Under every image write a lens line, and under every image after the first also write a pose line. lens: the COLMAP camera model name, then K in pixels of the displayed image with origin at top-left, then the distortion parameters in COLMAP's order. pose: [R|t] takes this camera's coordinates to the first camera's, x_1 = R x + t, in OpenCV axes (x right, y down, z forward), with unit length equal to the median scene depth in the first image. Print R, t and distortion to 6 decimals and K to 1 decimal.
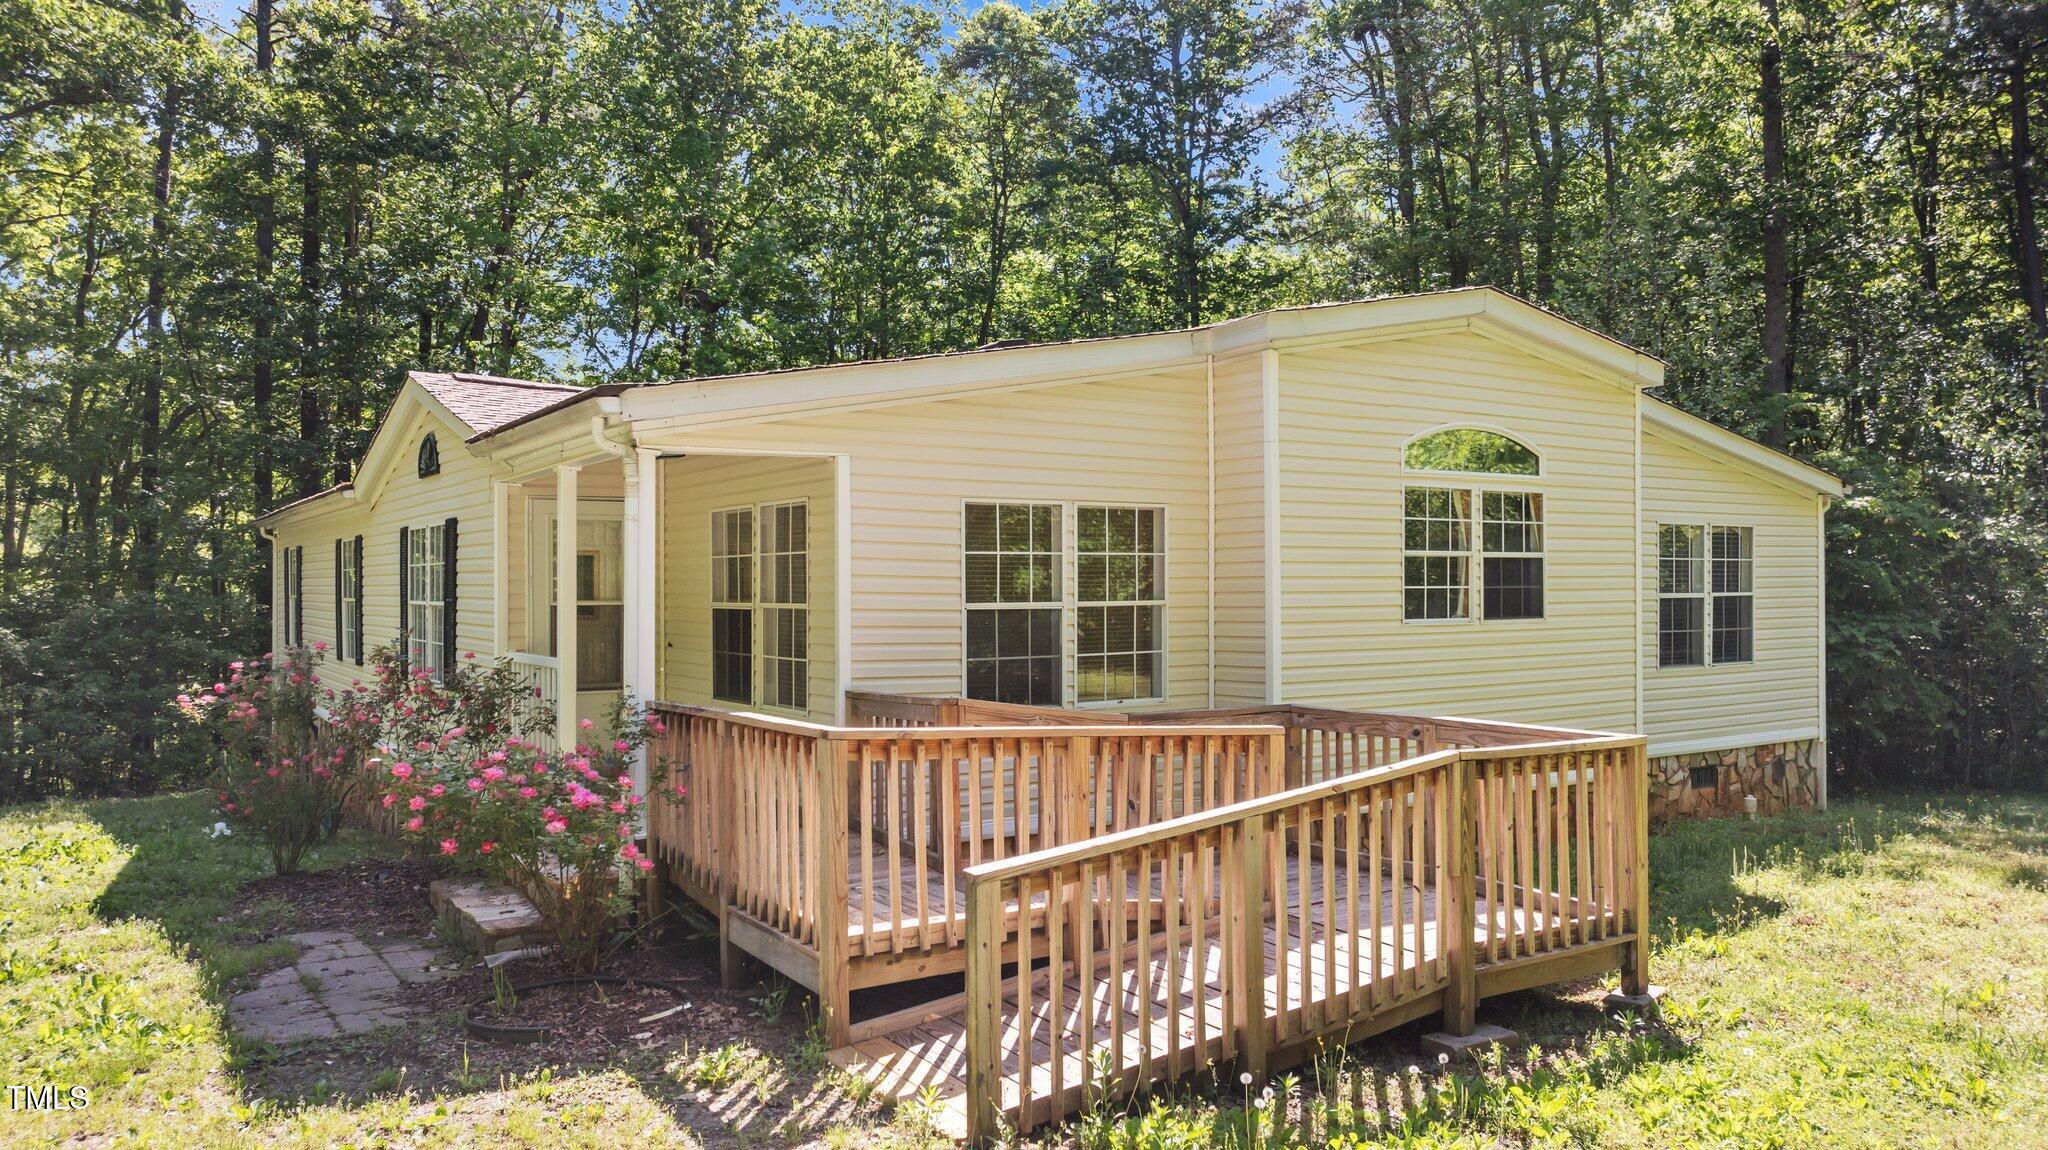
lens RADIAL K [[1427.2, 0, 1024.1], [0, 1427.2, 574.1], [0, 0, 1]] dist [-0.005777, -0.009864]
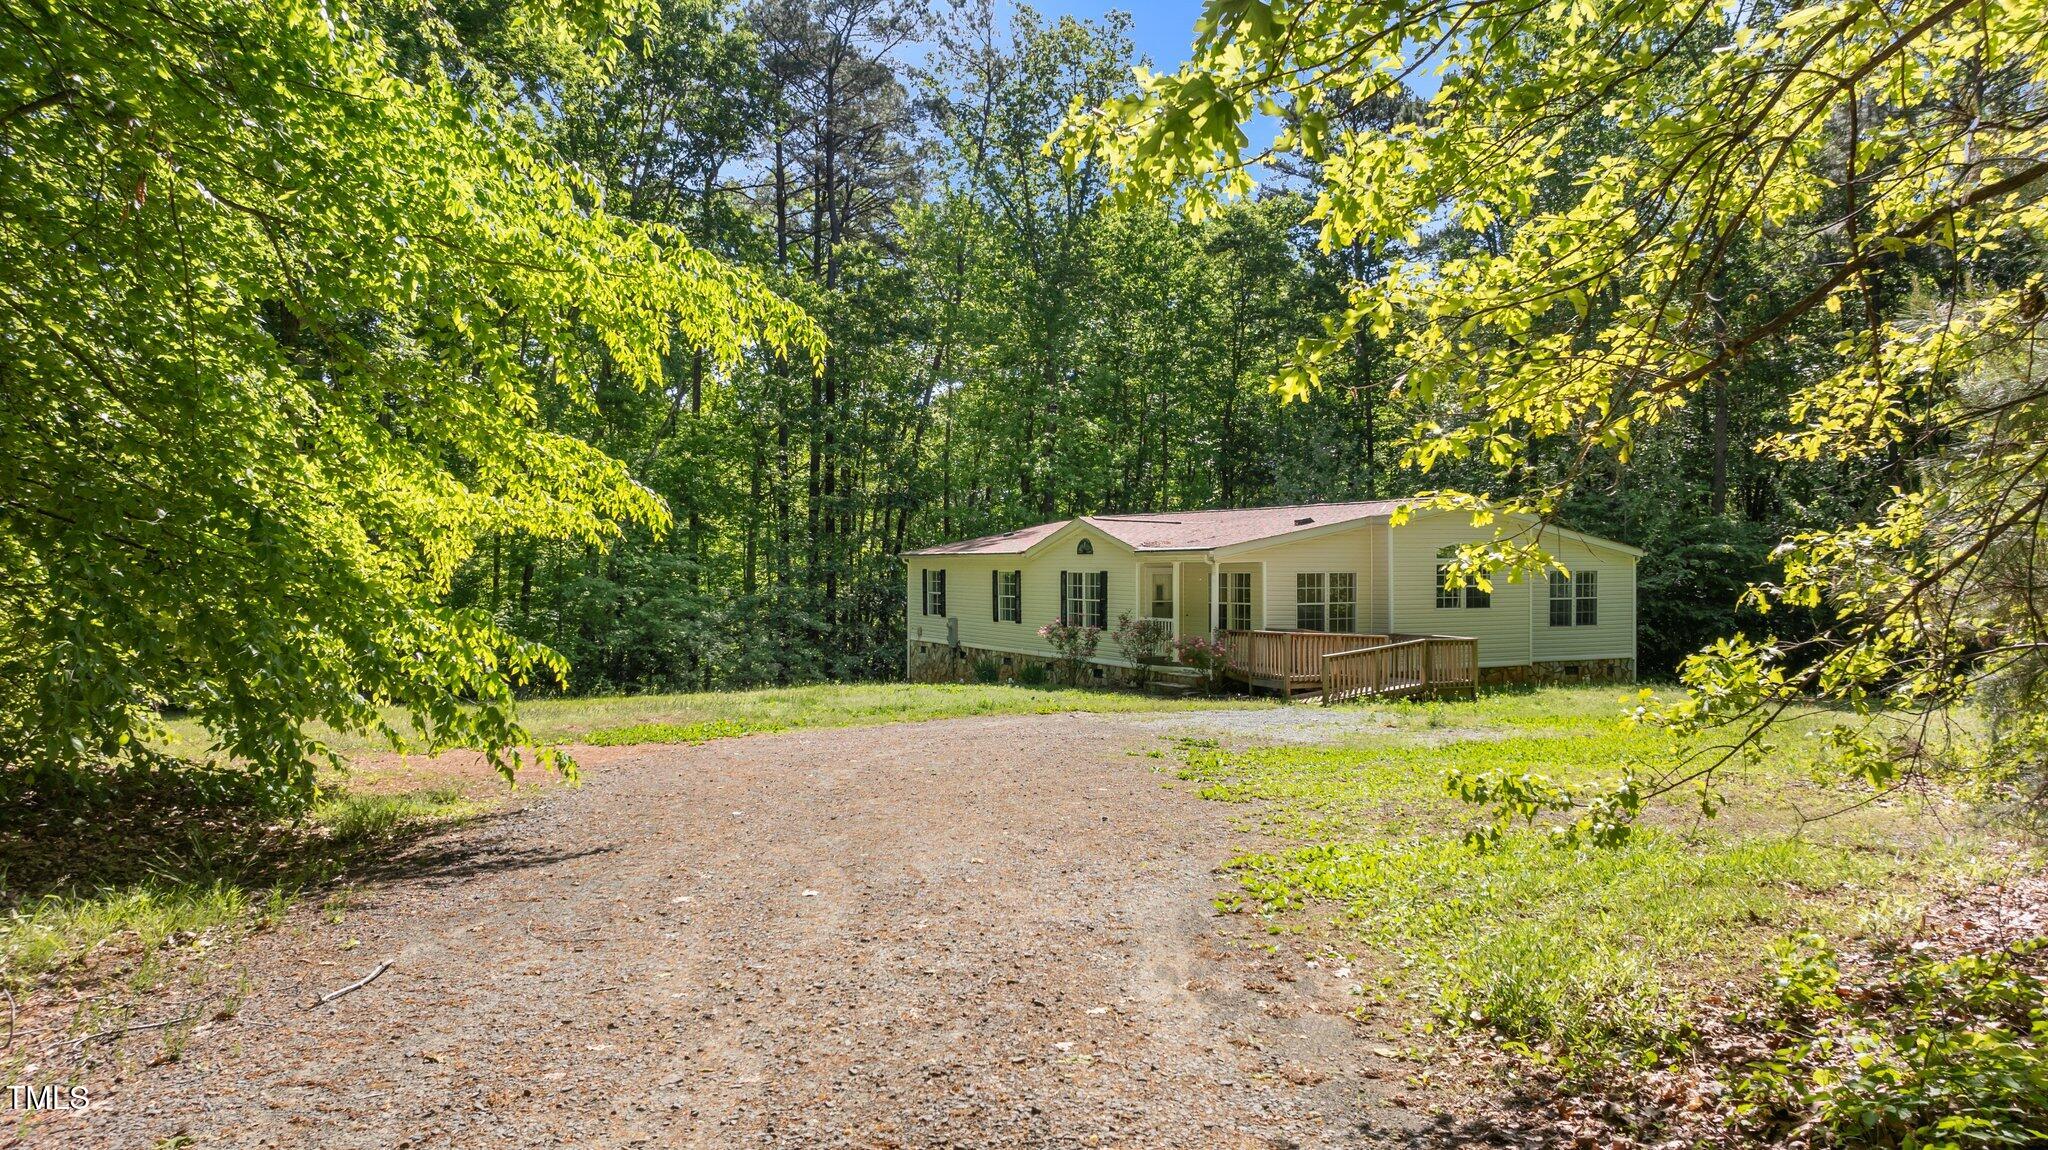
lens RADIAL K [[1415.1, 0, 1040.6], [0, 1415.1, 567.0], [0, 0, 1]] dist [0.007671, 0.013493]
pose [[0.994014, 0.002404, -0.109222, -0.201650], [-0.001319, 0.999949, 0.010002, -0.070682], [0.109241, -0.009798, 0.993967, -1.739026]]
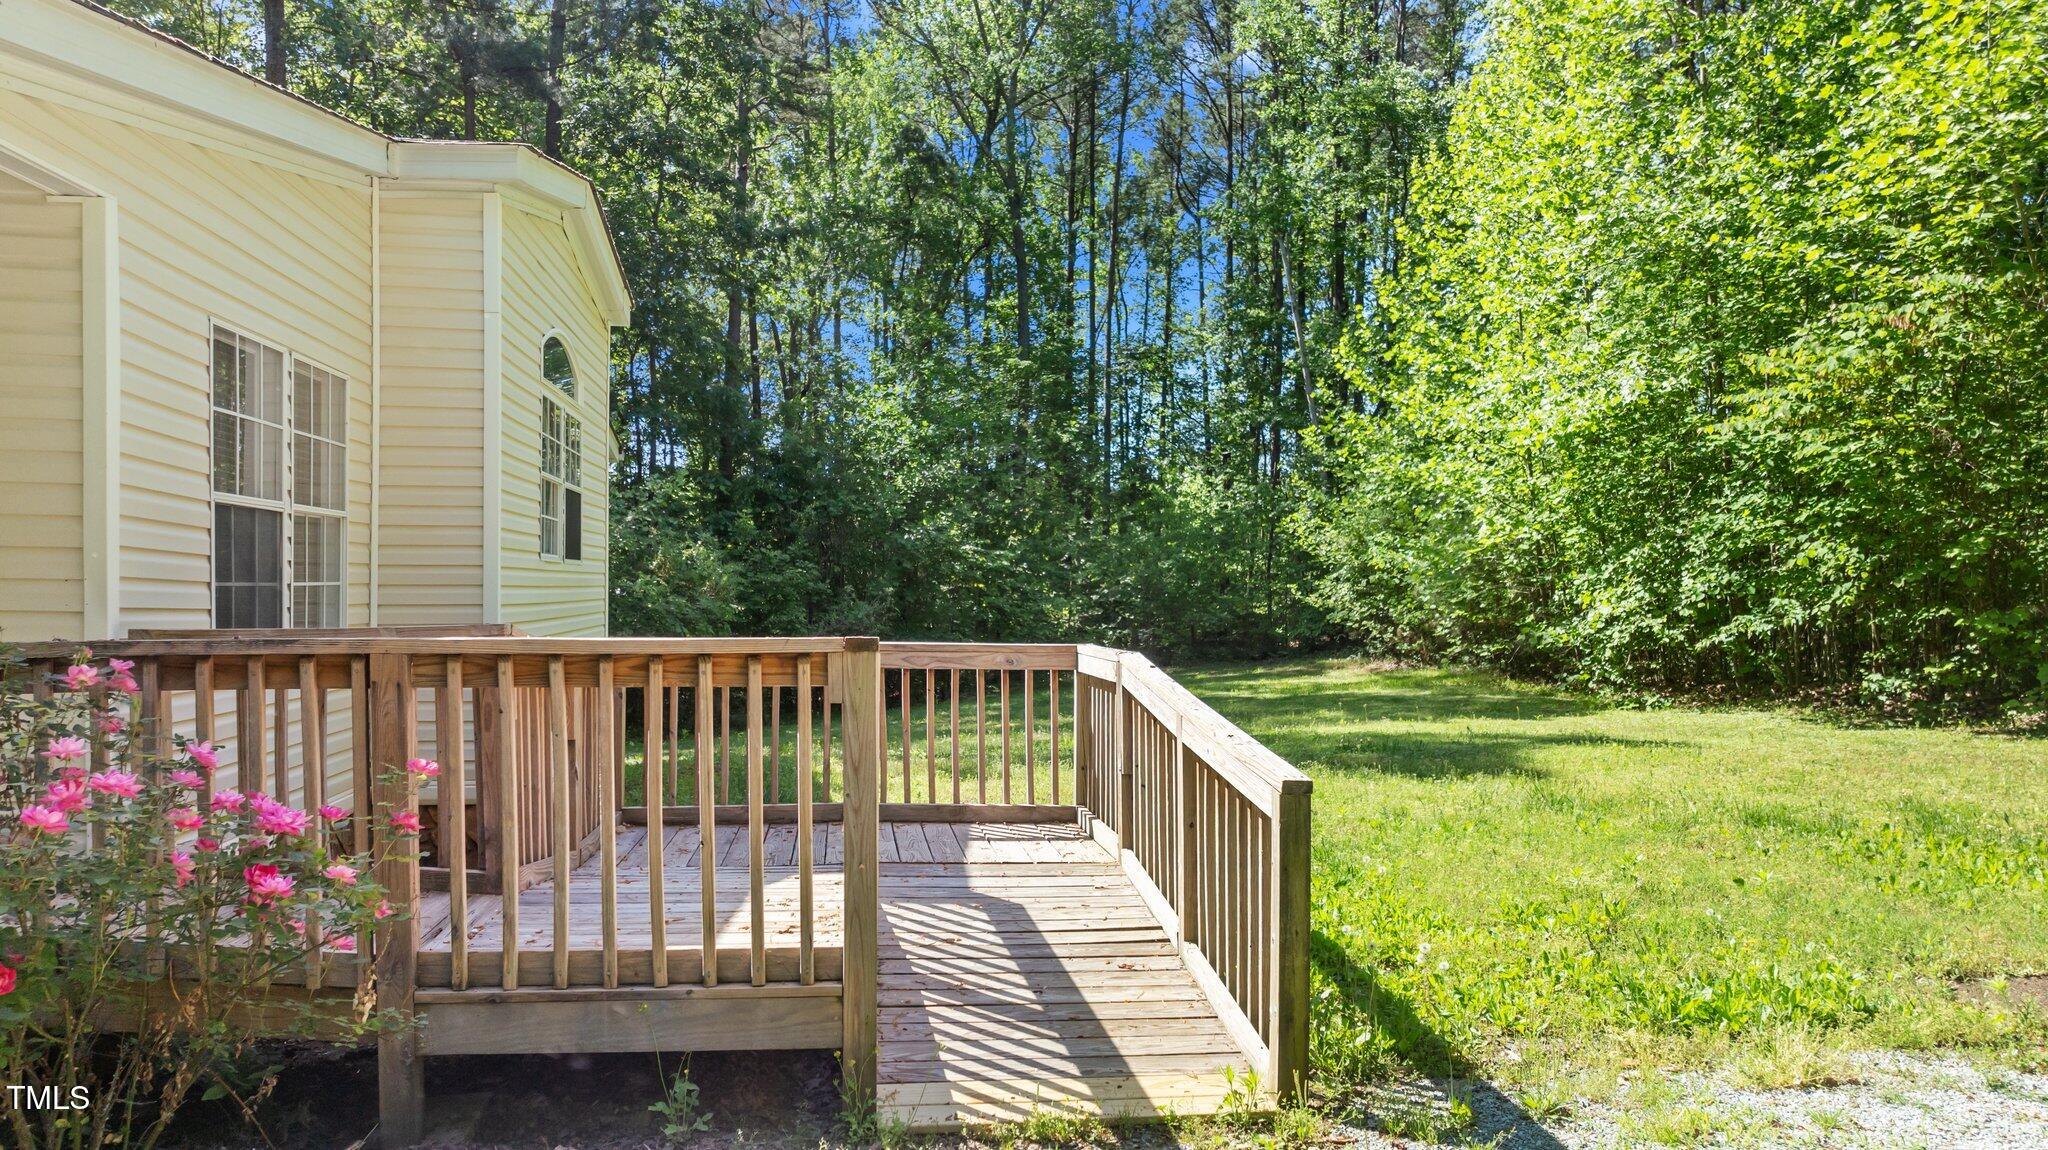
lens RADIAL K [[1486.8, 0, 990.9], [0, 1486.8, 637.2], [0, 0, 1]] dist [0.001927, 0.002566]
pose [[0.449407, -0.017255, 0.893160, -0.332563], [-0.022420, 0.999281, 0.030586, 0.040545], [-0.893046, -0.033770, 0.448697, 0.300413]]
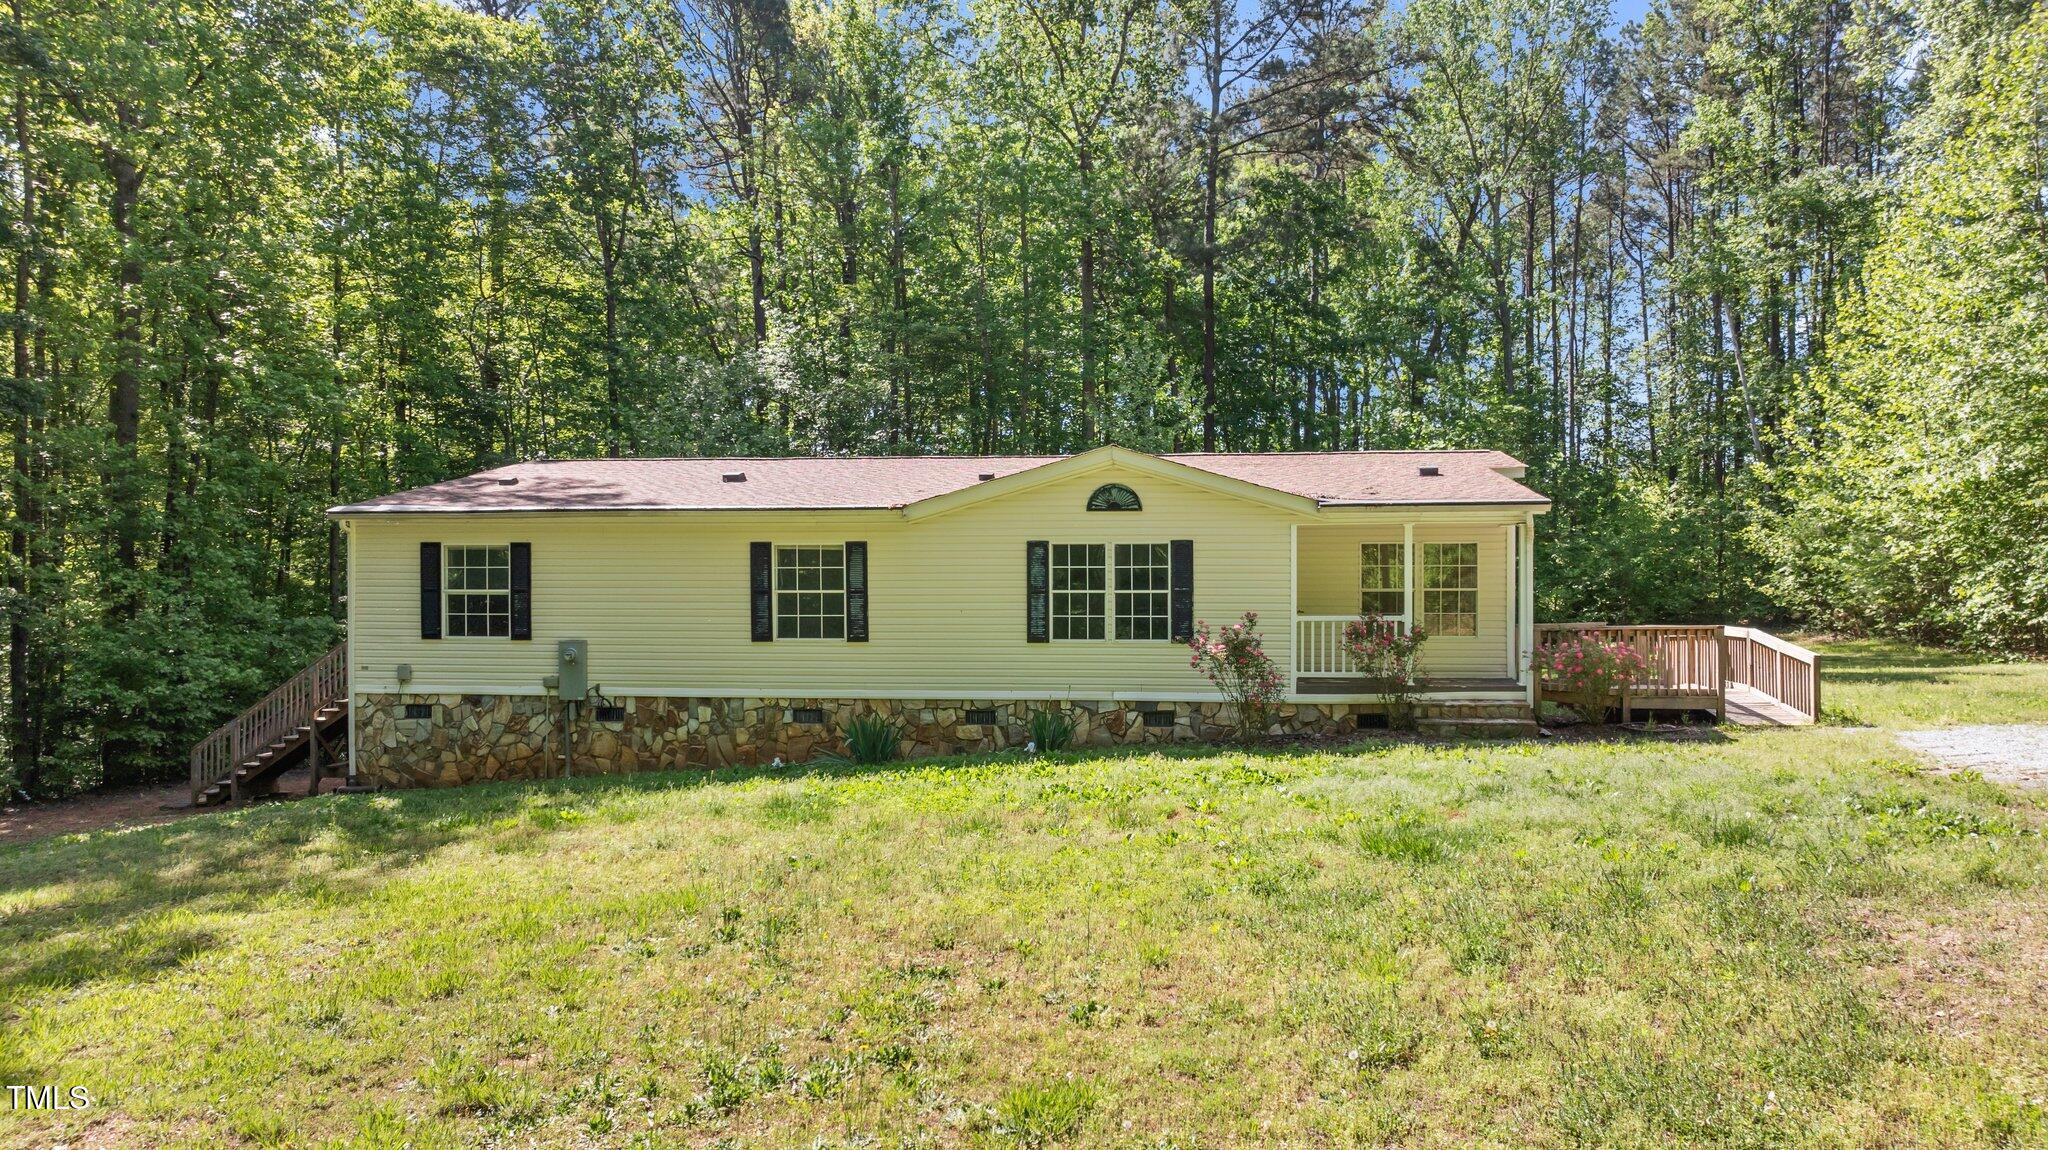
lens RADIAL K [[1439.7, 0, 1021.5], [0, 1439.7, 579.1], [0, 0, 1]] dist [-0.008491, -0.005197]
pose [[0.653419, -0.001836, 0.756994, -1.677461], [-0.005322, 0.999961, 0.007020, -0.003906], [-0.756978, -0.008615, 0.653384, 0.039964]]
